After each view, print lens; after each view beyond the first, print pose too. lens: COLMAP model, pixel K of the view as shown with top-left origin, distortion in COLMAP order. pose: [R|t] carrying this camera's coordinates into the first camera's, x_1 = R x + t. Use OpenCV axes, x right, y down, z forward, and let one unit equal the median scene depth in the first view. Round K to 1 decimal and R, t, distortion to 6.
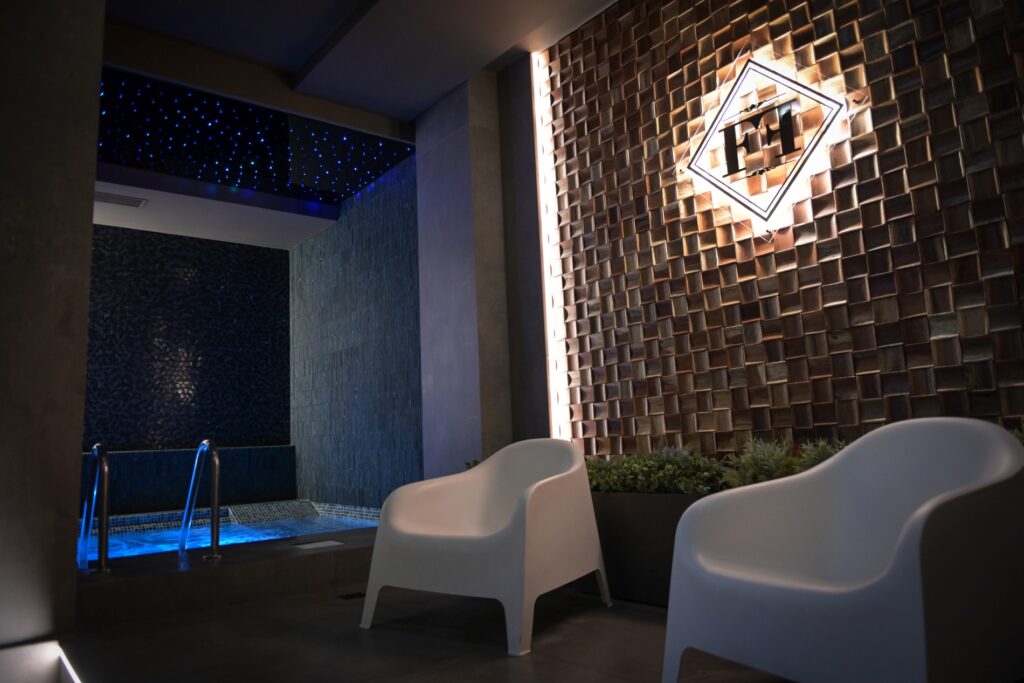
lens RADIAL K [[726.7, 0, 522.2], [0, 726.7, 341.6], [0, 0, 1]] dist [-0.003864, 0.000292]
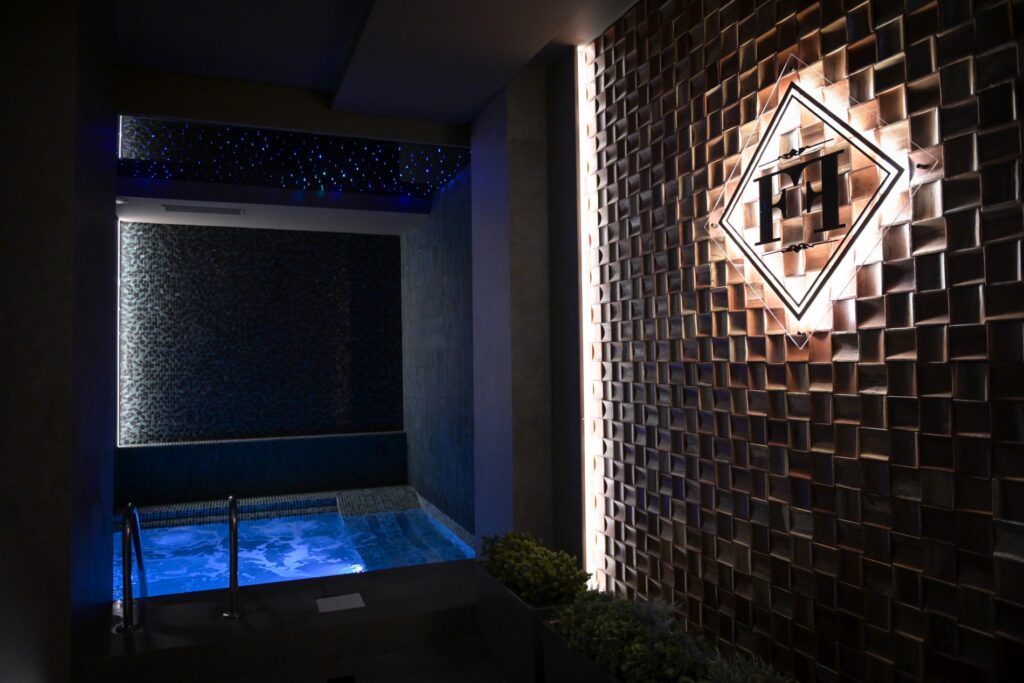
lens RADIAL K [[726.7, 0, 507.4], [0, 726.7, 339.5], [0, 0, 1]] dist [-0.003864, 0.000292]
pose [[0.947615, 0.030268, -0.317978, 0.259511], [0.012442, 0.991247, 0.131436, -0.217997], [0.319173, -0.128507, 0.938943, 0.195692]]
